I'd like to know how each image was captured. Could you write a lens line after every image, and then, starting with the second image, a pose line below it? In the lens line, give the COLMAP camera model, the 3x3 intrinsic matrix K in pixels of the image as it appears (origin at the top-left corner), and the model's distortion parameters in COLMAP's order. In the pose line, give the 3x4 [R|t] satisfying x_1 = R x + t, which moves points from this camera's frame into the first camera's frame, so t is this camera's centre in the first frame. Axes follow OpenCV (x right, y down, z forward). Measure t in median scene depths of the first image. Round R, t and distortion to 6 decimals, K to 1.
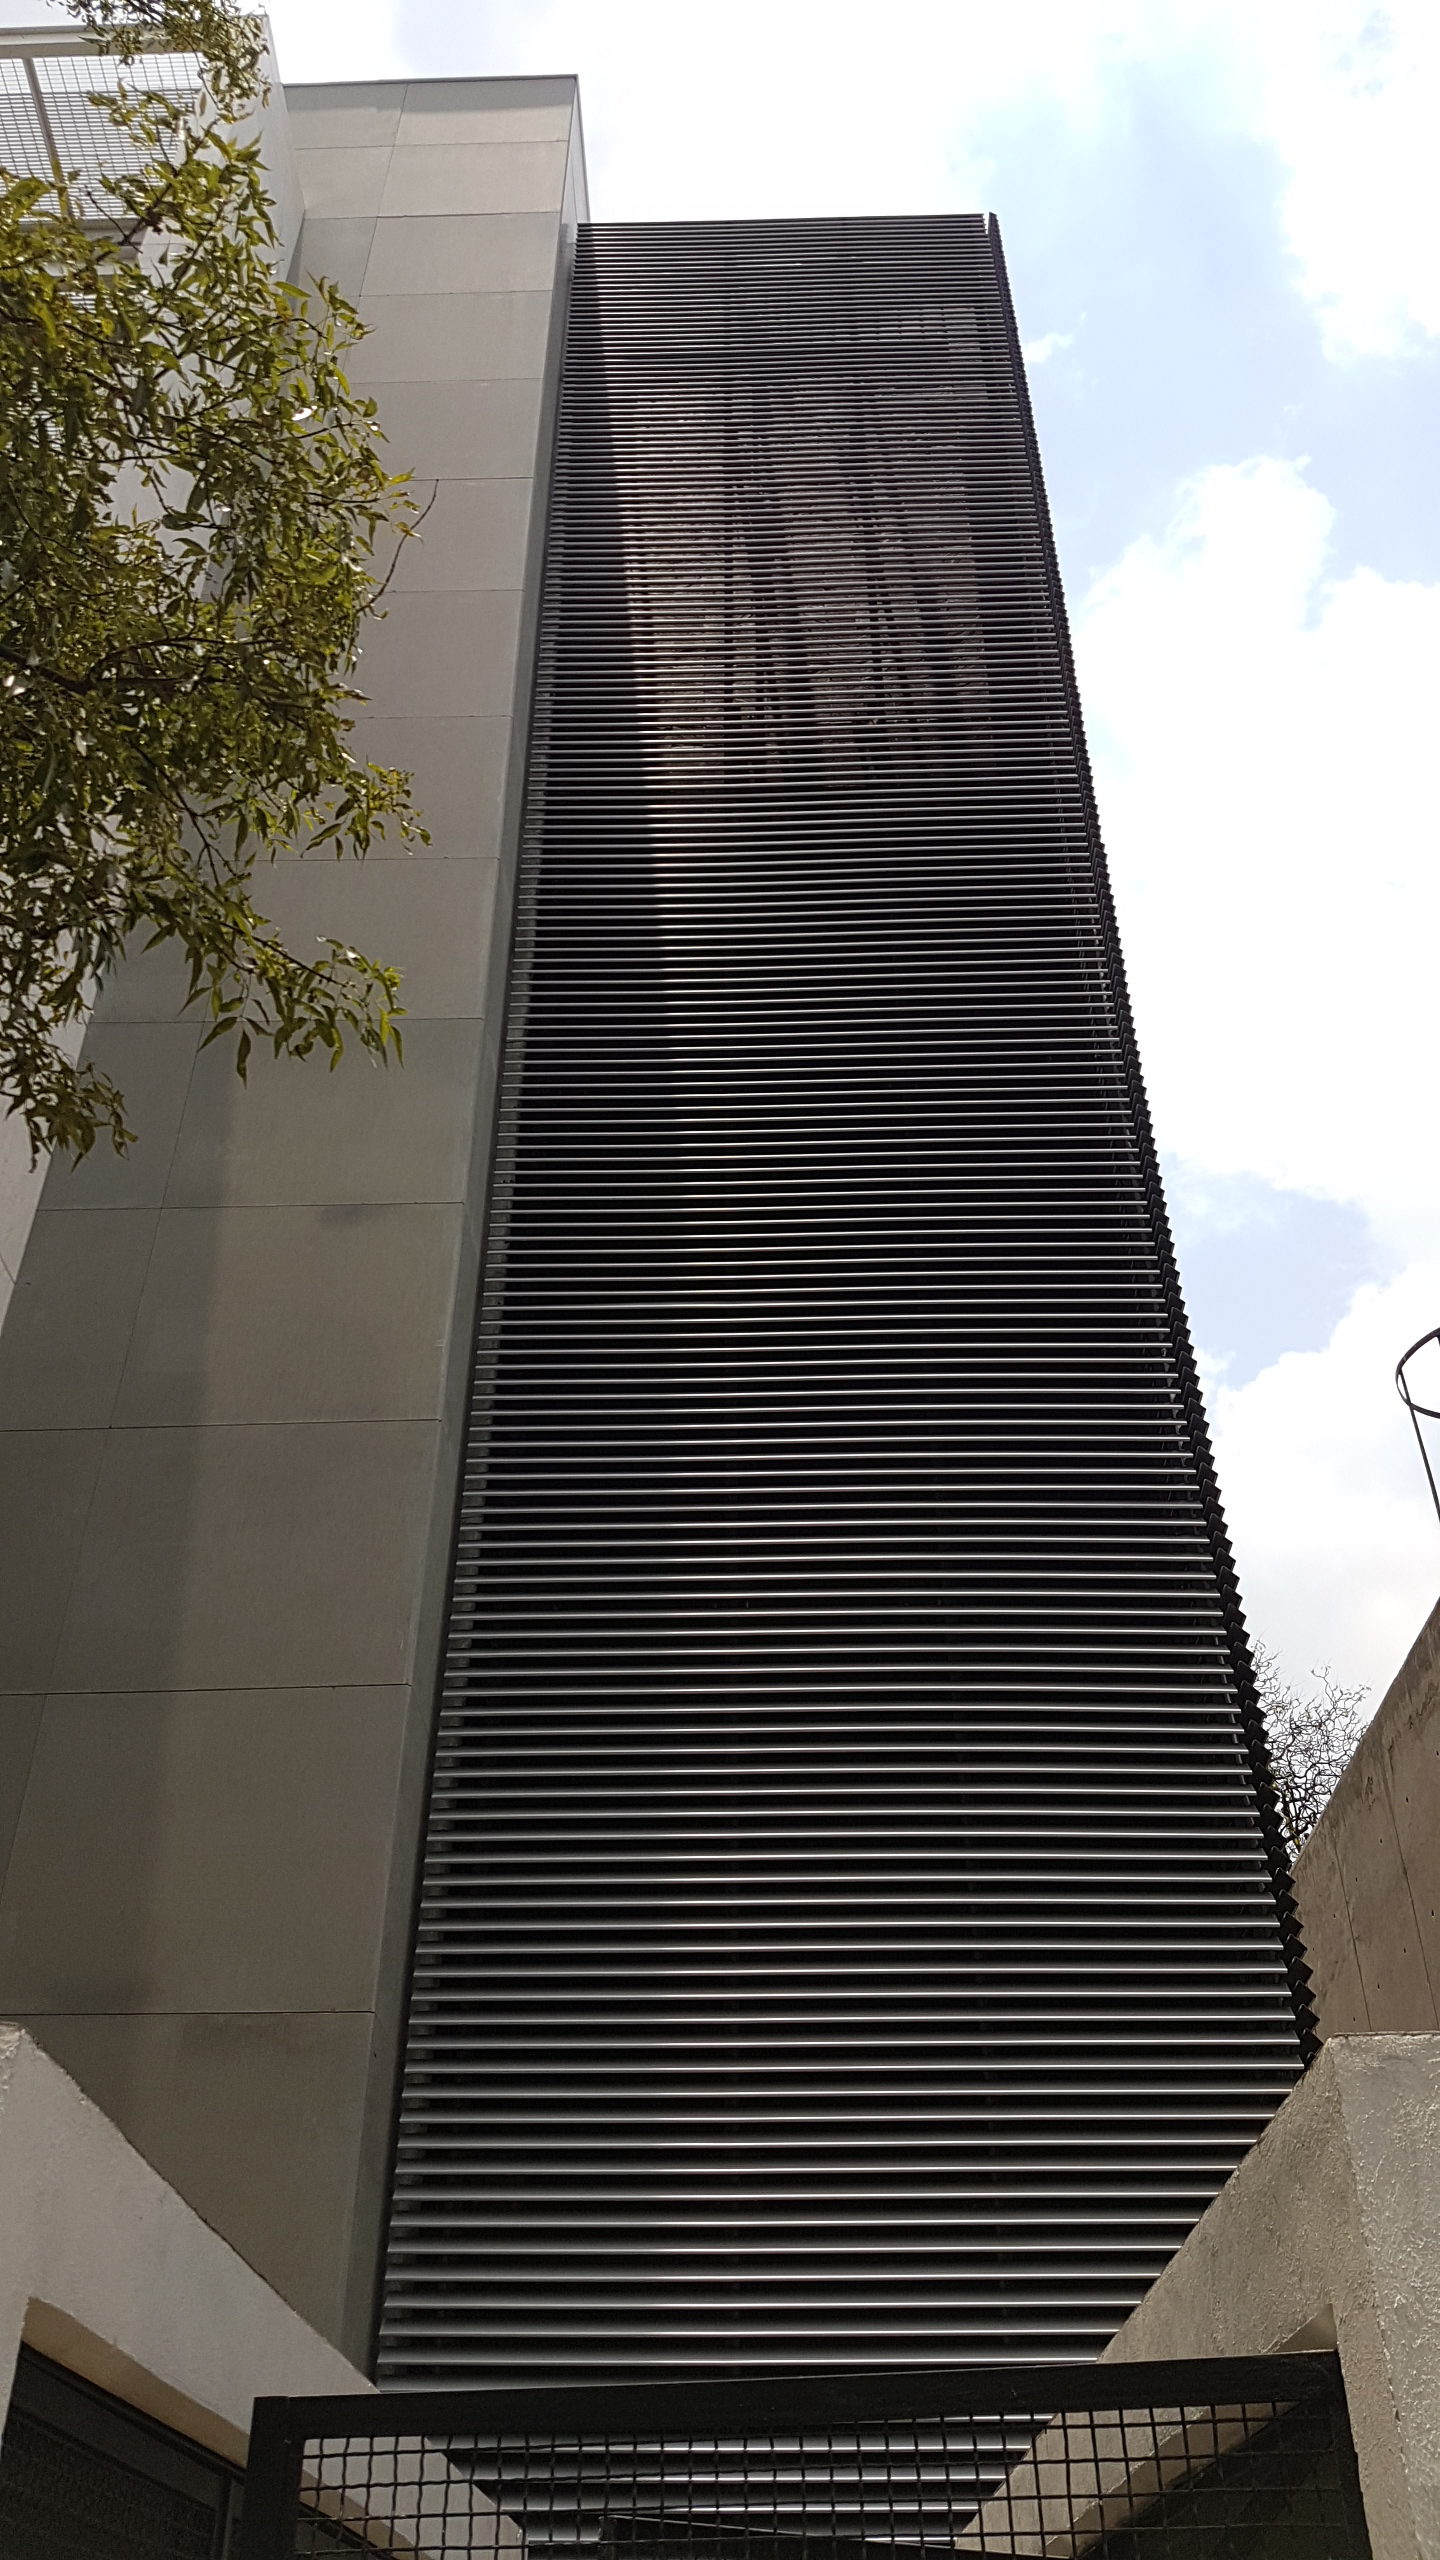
lens RADIAL K [[1955.5, 0, 720.0], [0, 1955.5, 1280.0], [0, 0, 1]] dist [0.243043, -0.530153]
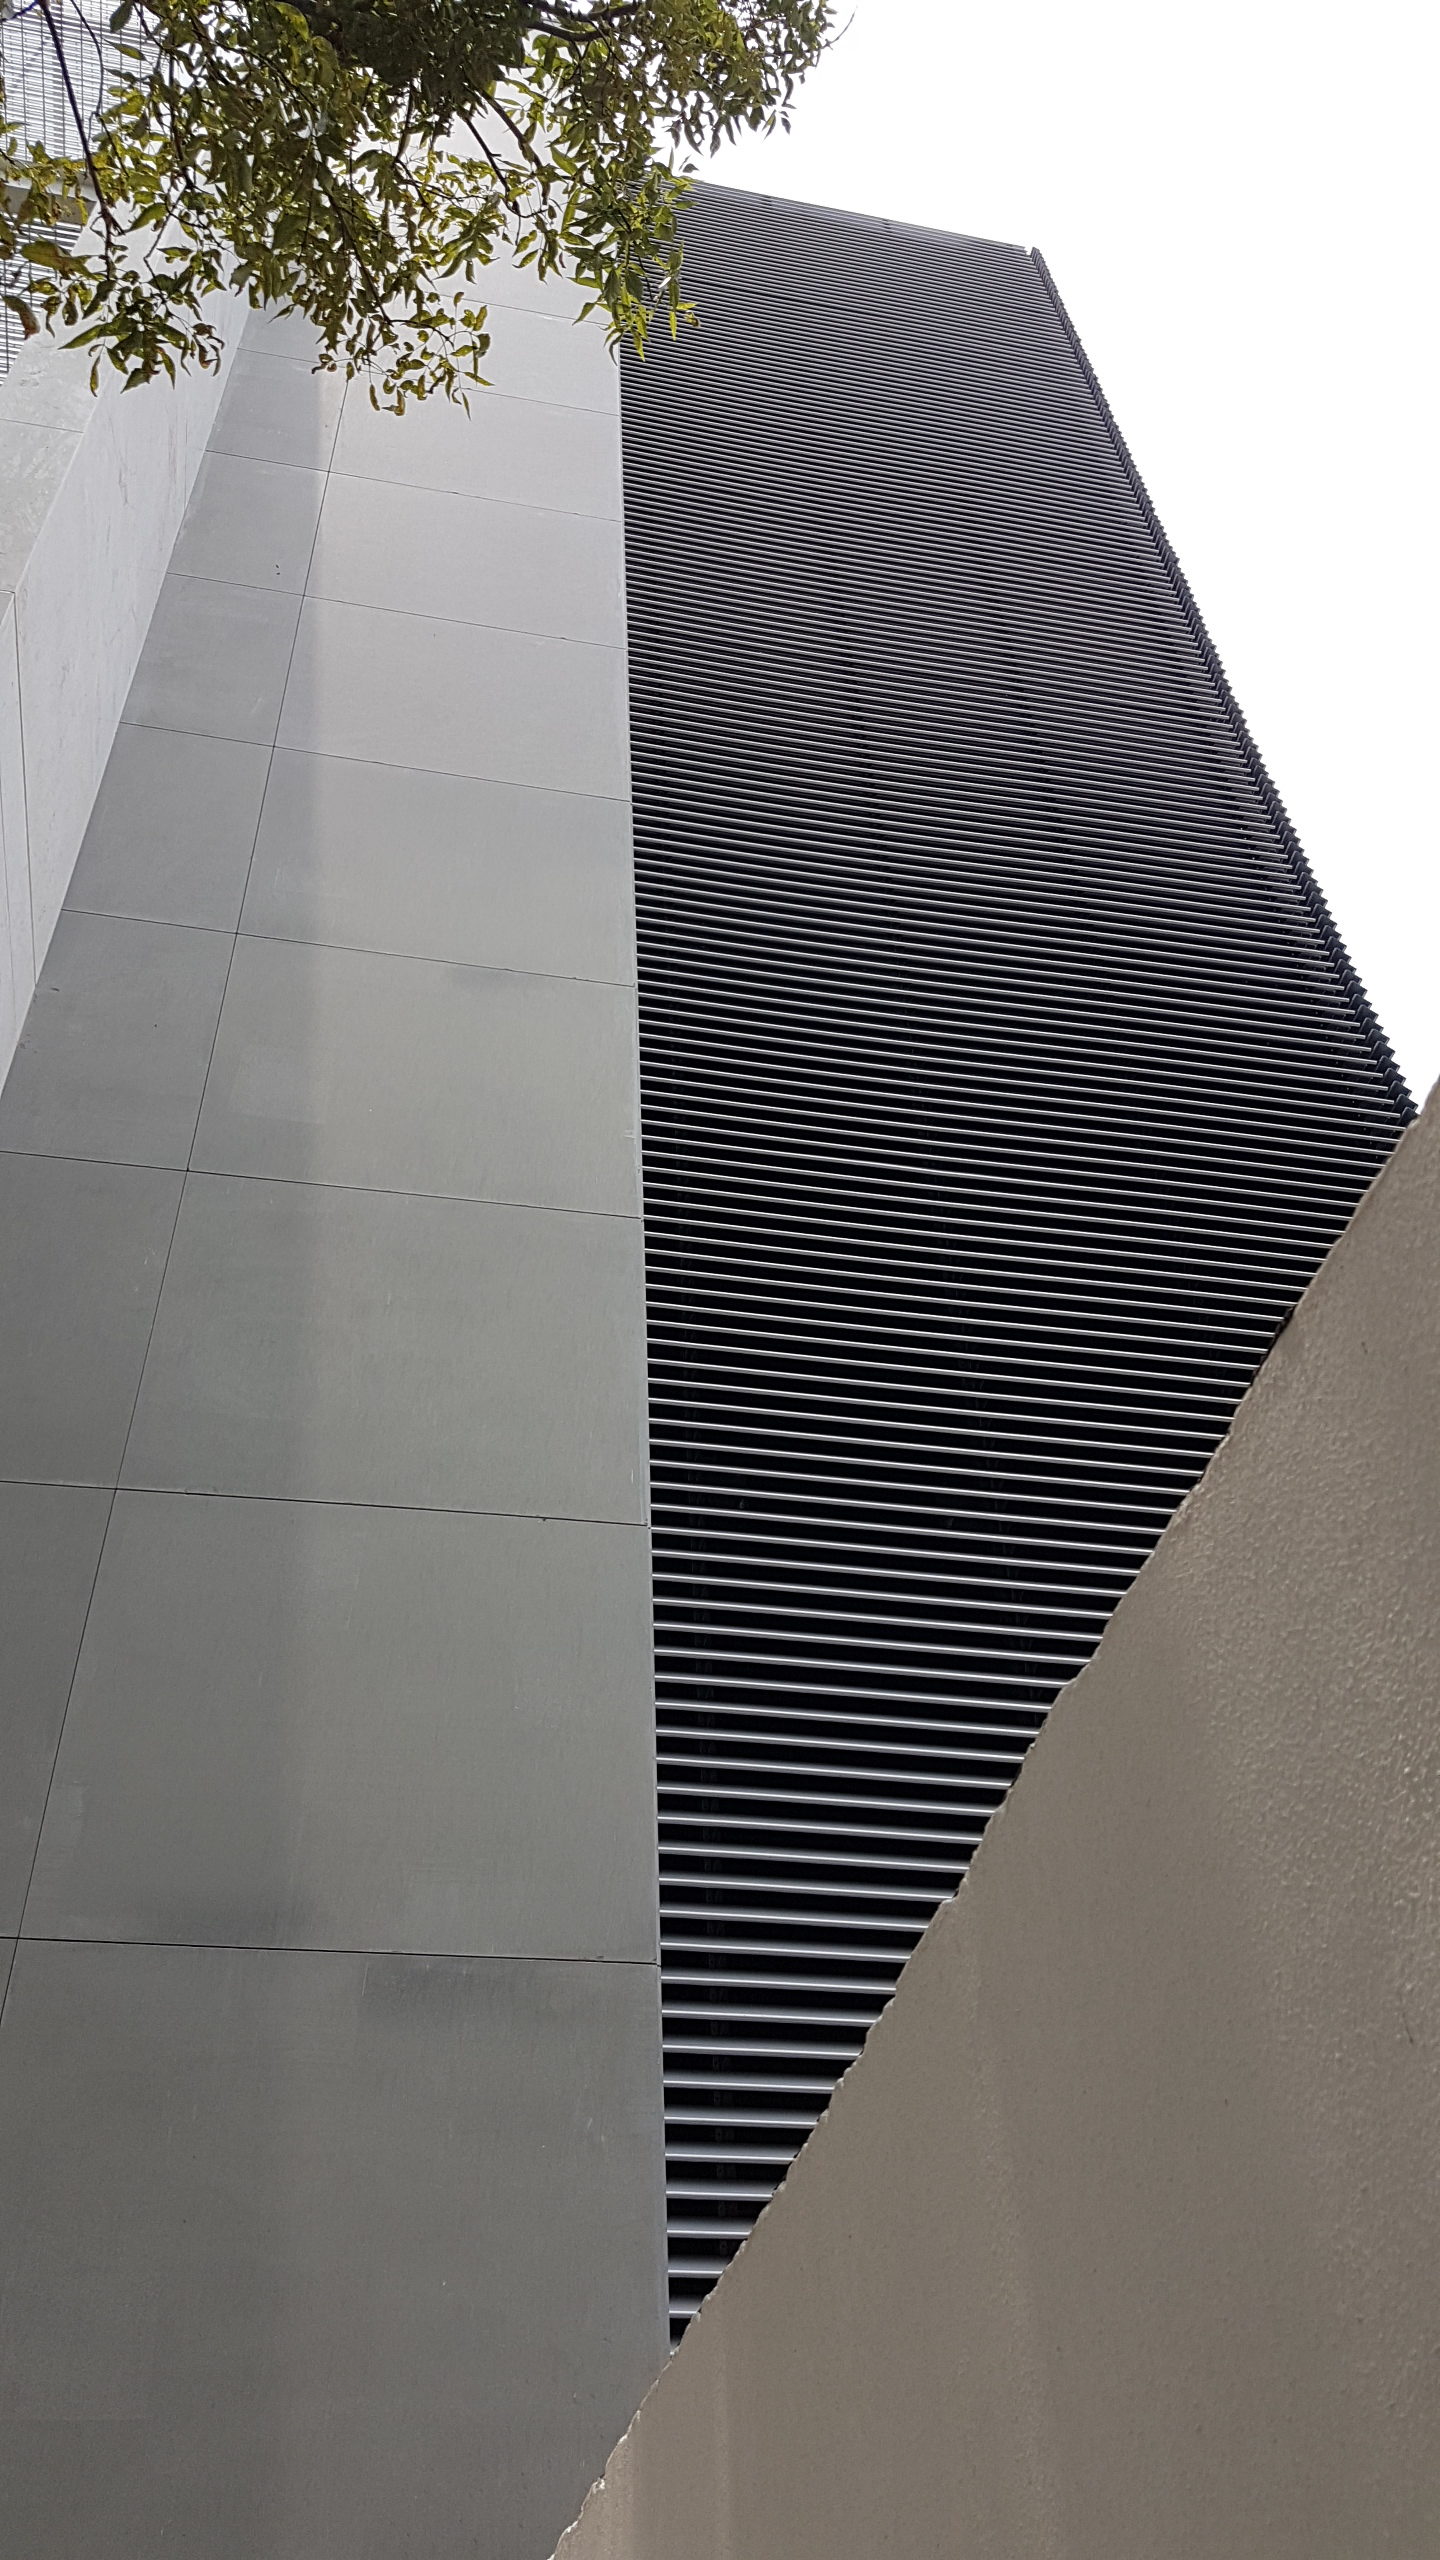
lens RADIAL K [[1955.5, 0, 720.0], [0, 1955.5, 1280.0], [0, 0, 1]] dist [0.243043, -0.530153]
pose [[0.976027, 0.113940, 0.185445, -0.233046], [-0.088333, 0.986069, -0.140944, 0.184081], [-0.198920, 0.121184, 0.972494, 0.267481]]
